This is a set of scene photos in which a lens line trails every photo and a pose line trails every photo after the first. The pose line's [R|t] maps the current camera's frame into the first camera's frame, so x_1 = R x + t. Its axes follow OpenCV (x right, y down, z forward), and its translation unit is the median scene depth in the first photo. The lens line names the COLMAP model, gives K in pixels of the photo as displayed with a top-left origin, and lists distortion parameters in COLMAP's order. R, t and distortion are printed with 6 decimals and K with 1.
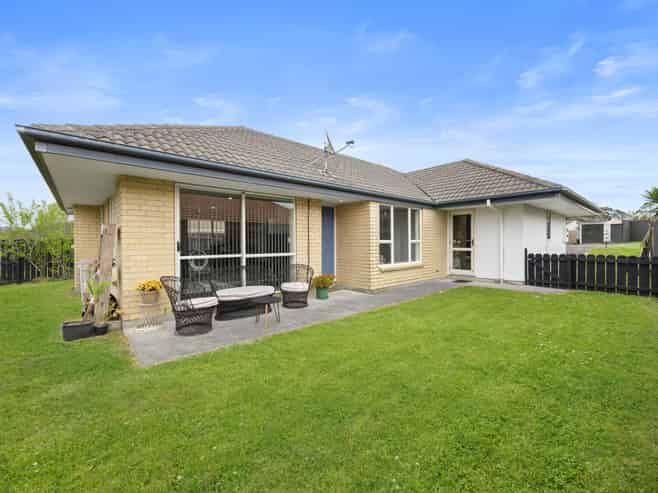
lens RADIAL K [[285.8, 0, 326.8], [0, 285.8, 244.5], [0, 0, 1]] dist [0.002019, -0.000230]
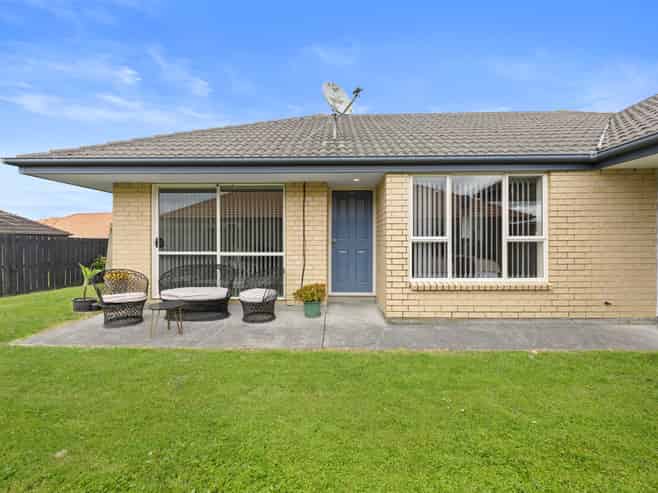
lens RADIAL K [[285.8, 0, 329.0], [0, 285.8, 243.7], [0, 0, 1]] dist [0.002019, -0.000230]
pose [[0.723869, 0.020839, -0.689623, 0.534566], [-0.010352, 0.999759, 0.019345, -0.012574], [0.689860, -0.006864, 0.723910, 0.506919]]
